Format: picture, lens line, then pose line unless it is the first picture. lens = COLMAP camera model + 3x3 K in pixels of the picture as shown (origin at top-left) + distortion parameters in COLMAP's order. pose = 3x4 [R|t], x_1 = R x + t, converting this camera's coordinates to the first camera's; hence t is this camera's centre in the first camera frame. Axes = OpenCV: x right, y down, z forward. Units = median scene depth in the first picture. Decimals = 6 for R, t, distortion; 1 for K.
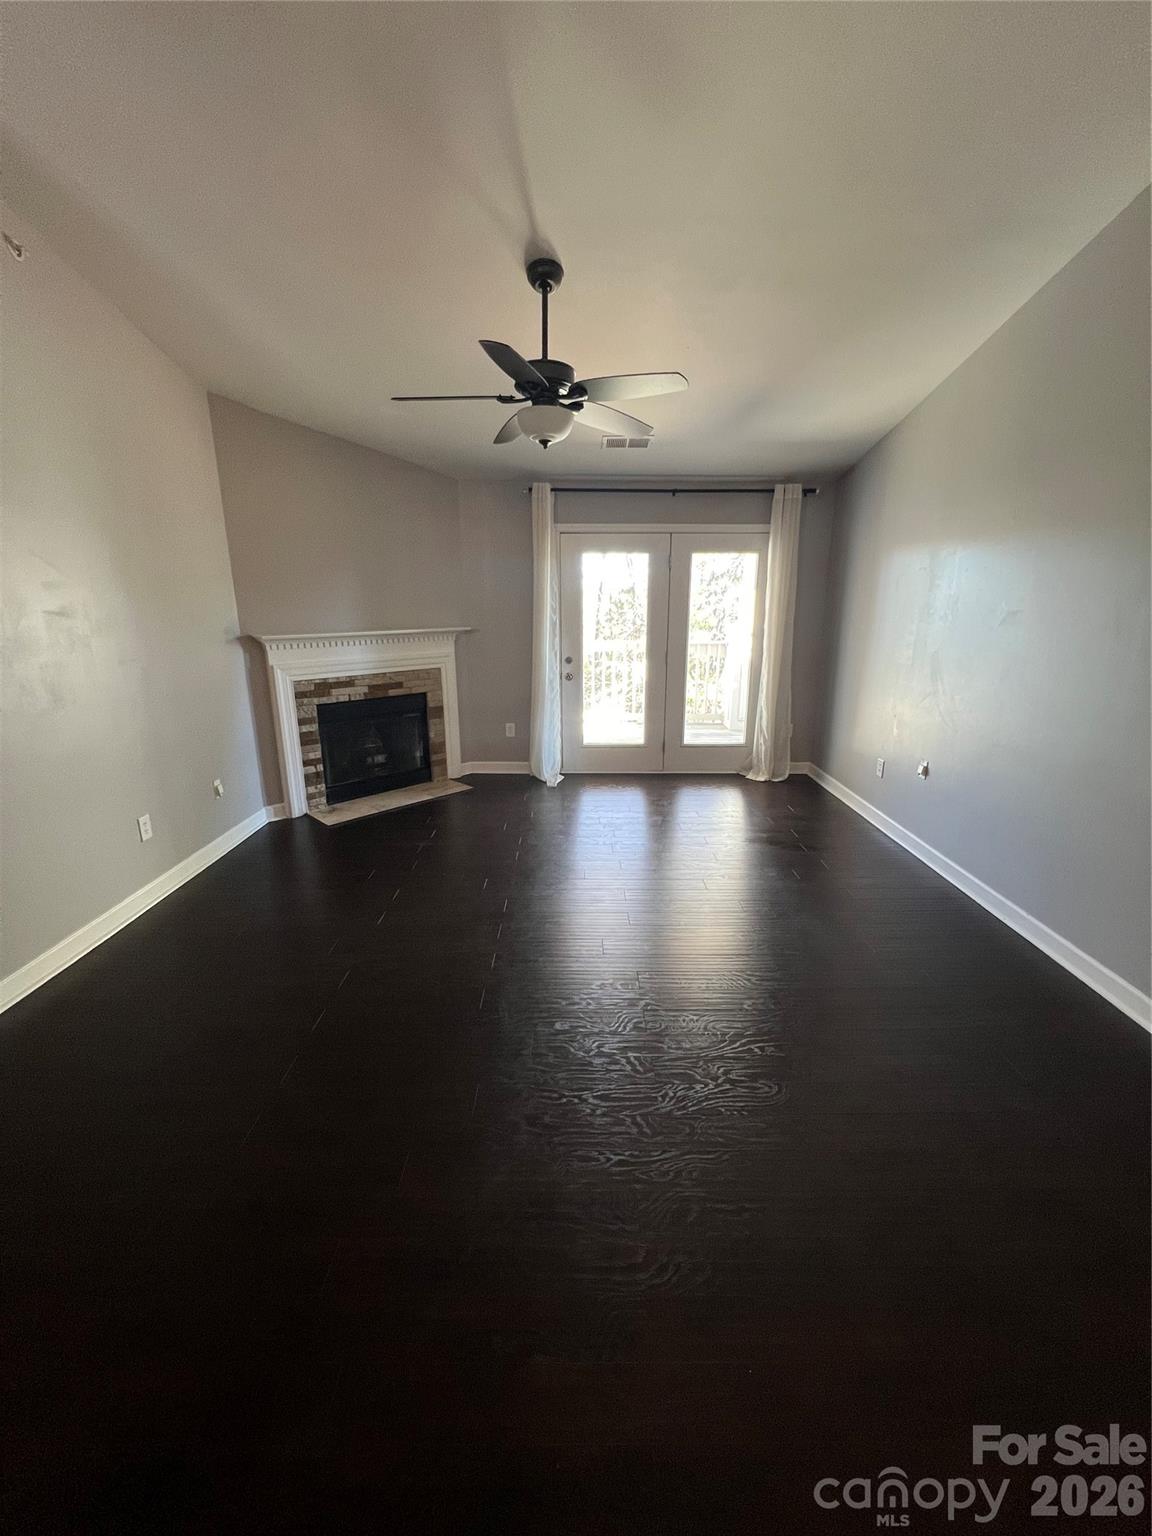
lens RADIAL K [[613.5, 0, 582.3], [0, 613.5, 765.9], [0, 0, 1]] dist [-0.001321, 0.000088]
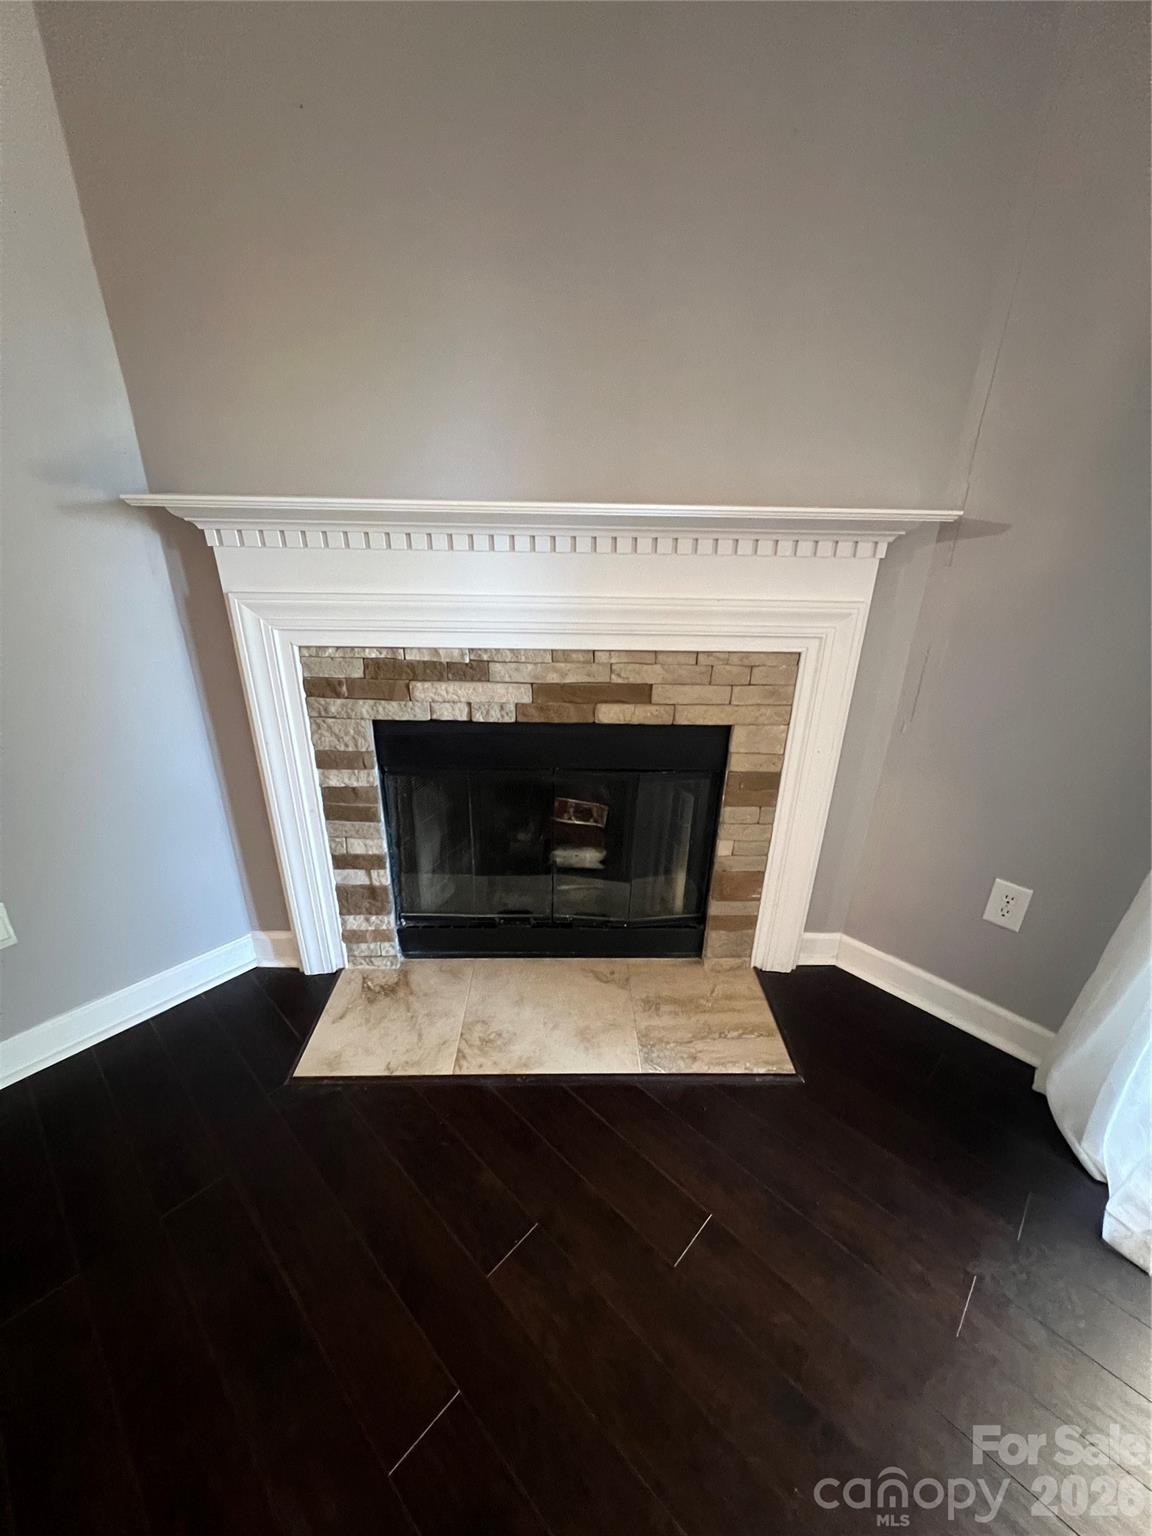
lens RADIAL K [[613.5, 0, 582.3], [0, 613.5, 765.9], [0, 0, 1]] dist [-0.001321, 0.000088]
pose [[0.720836, 0.298409, -0.625578, -0.121342], [-0.202365, 0.953857, 0.221823, -0.170455], [0.662906, -0.033302, 0.747962, 0.796652]]
